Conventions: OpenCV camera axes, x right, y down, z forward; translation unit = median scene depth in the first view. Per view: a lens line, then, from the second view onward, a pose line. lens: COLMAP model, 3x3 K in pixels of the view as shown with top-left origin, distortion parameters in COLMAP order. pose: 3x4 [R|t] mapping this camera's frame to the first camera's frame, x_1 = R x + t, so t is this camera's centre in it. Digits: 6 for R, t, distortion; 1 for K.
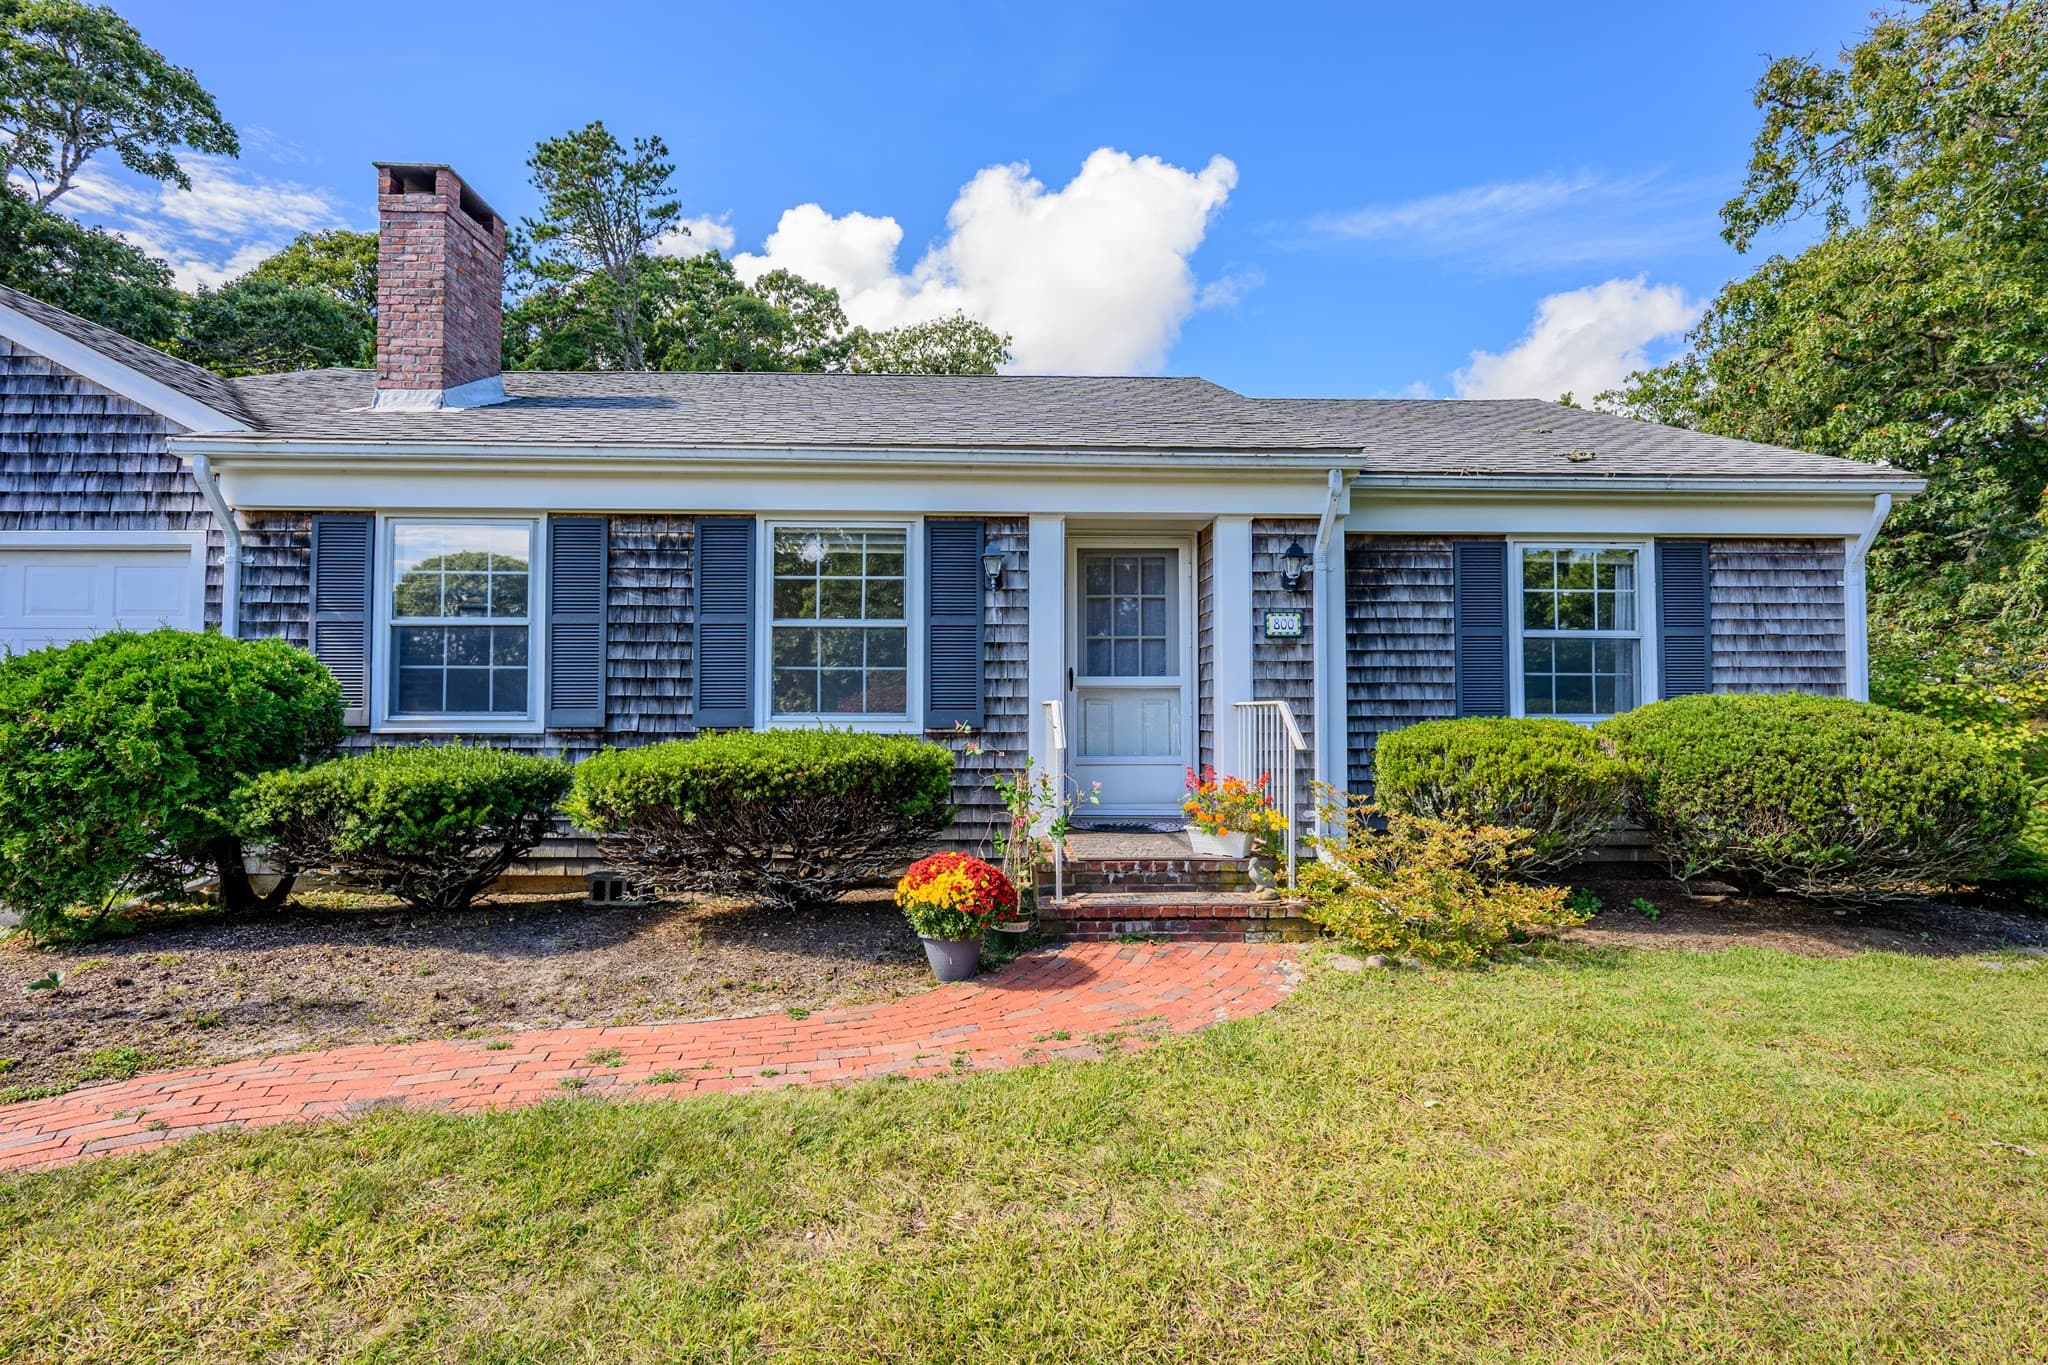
lens RADIAL K [[1003.2, 0, 1024.0], [0, 1003.2, 682.5], [0, 0, 1]] dist [-0.006336, 0.000211]
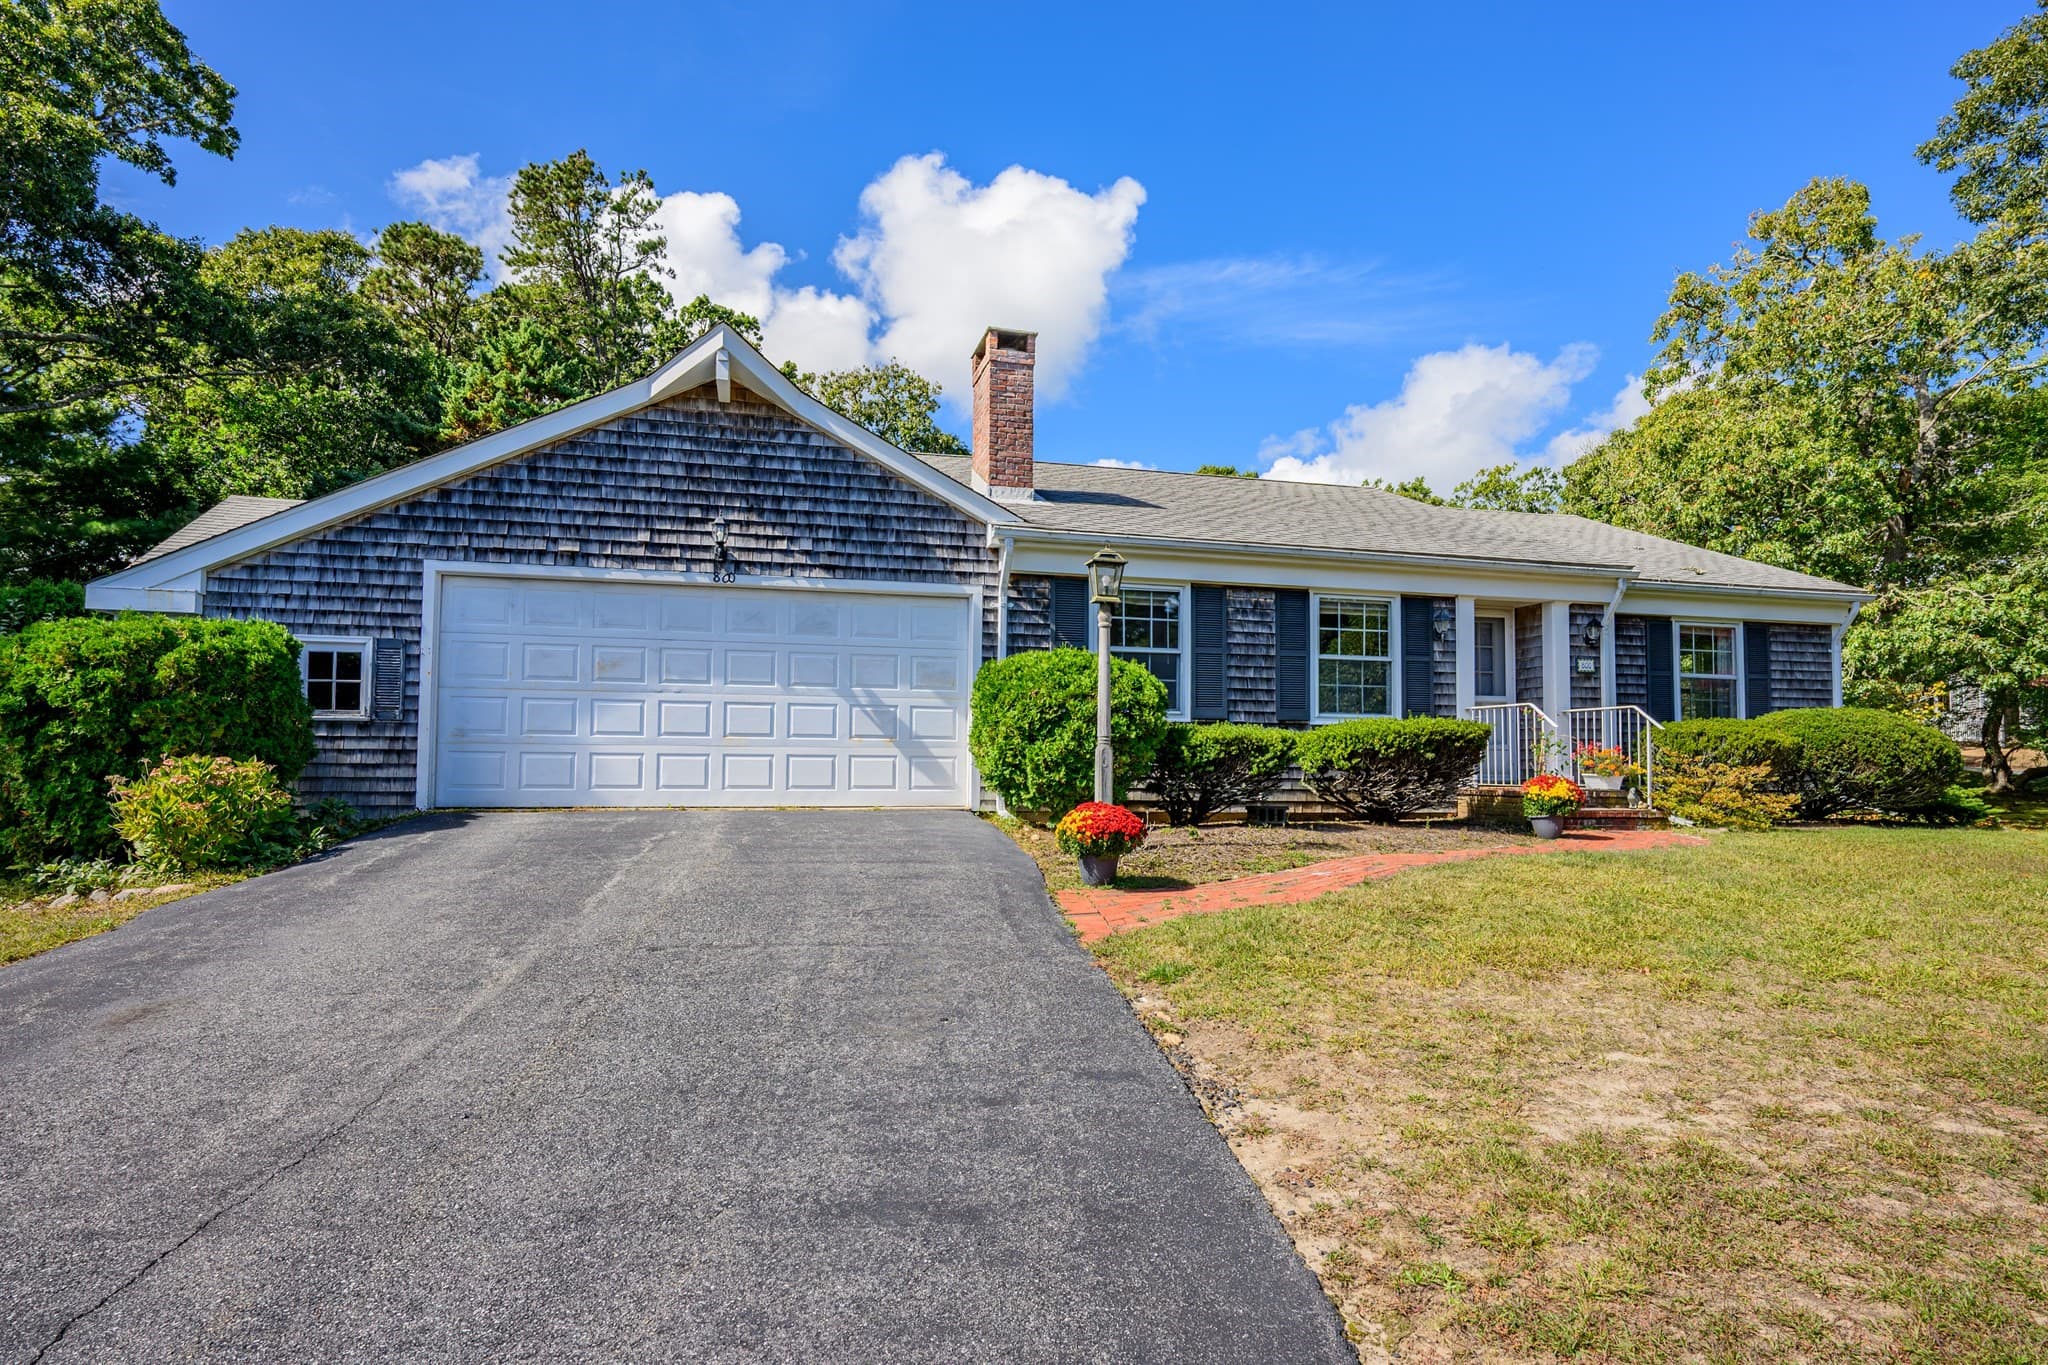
lens RADIAL K [[1073.2, 0, 1023.8], [0, 1073.2, 724.9], [0, 0, 1]] dist [-0.008423, 0.000308]
pose [[0.976311, 0.013275, 0.215963, -1.089129], [-0.010933, 0.999868, -0.012034, 0.077100], [-0.216094, 0.009387, 0.976327, -0.588749]]
